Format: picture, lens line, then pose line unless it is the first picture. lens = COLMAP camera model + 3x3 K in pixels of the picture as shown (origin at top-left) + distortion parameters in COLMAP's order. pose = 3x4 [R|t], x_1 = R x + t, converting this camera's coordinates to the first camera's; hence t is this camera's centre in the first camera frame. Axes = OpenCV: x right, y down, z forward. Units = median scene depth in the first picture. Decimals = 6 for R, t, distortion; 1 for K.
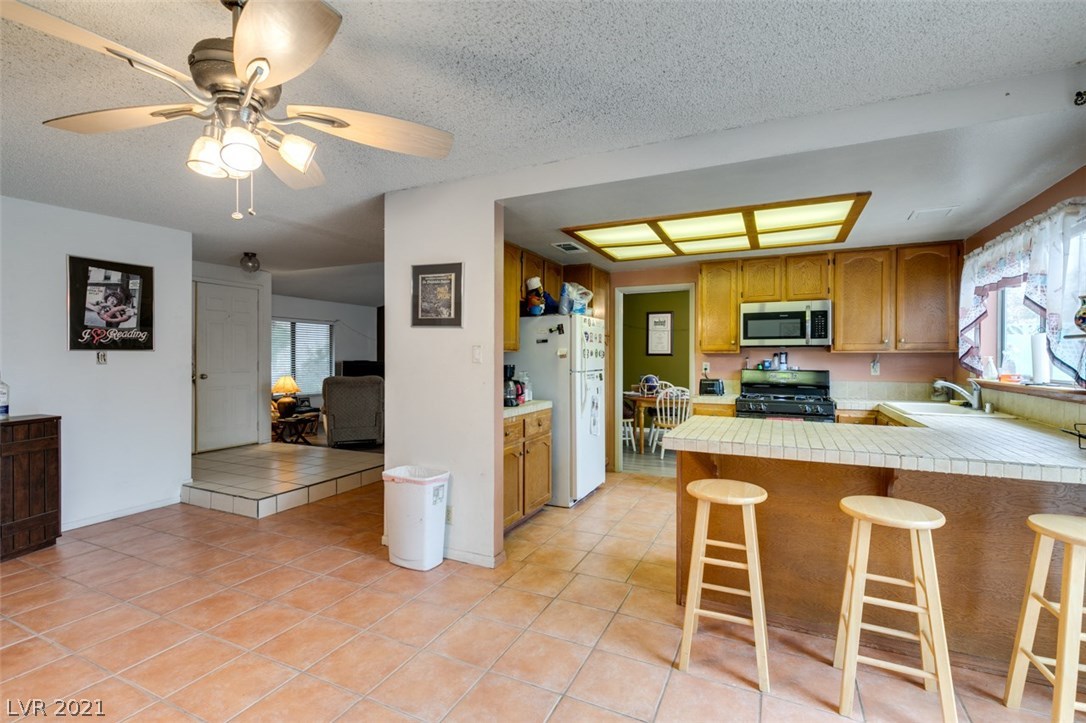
lens RADIAL K [[489.0, 0, 543.1], [0, 489.0, 360.3], [0, 0, 1]] dist [0.007222, -0.002157]
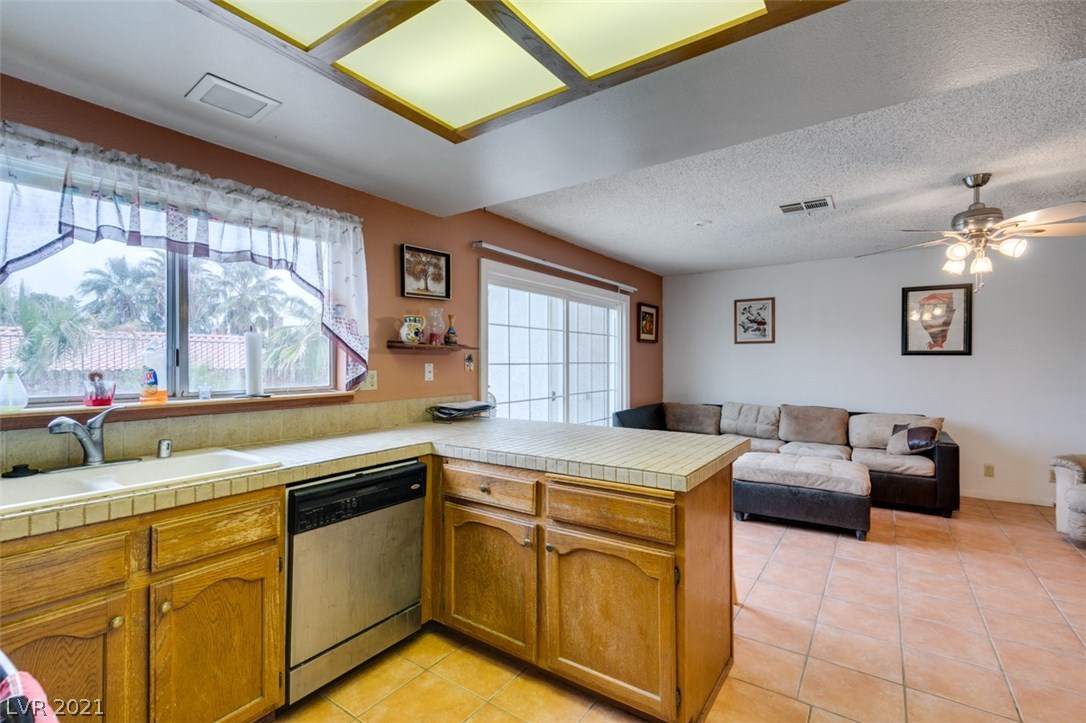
lens RADIAL K [[489.0, 0, 540.0], [0, 489.0, 358.8], [0, 0, 1]] dist [0.007222, -0.002157]
pose [[-0.985906, -0.000212, 0.167300, 0.287906], [-0.000014, 0.999999, 0.001187, -0.008641], [-0.167300, 0.001168, -0.985905, 1.184021]]
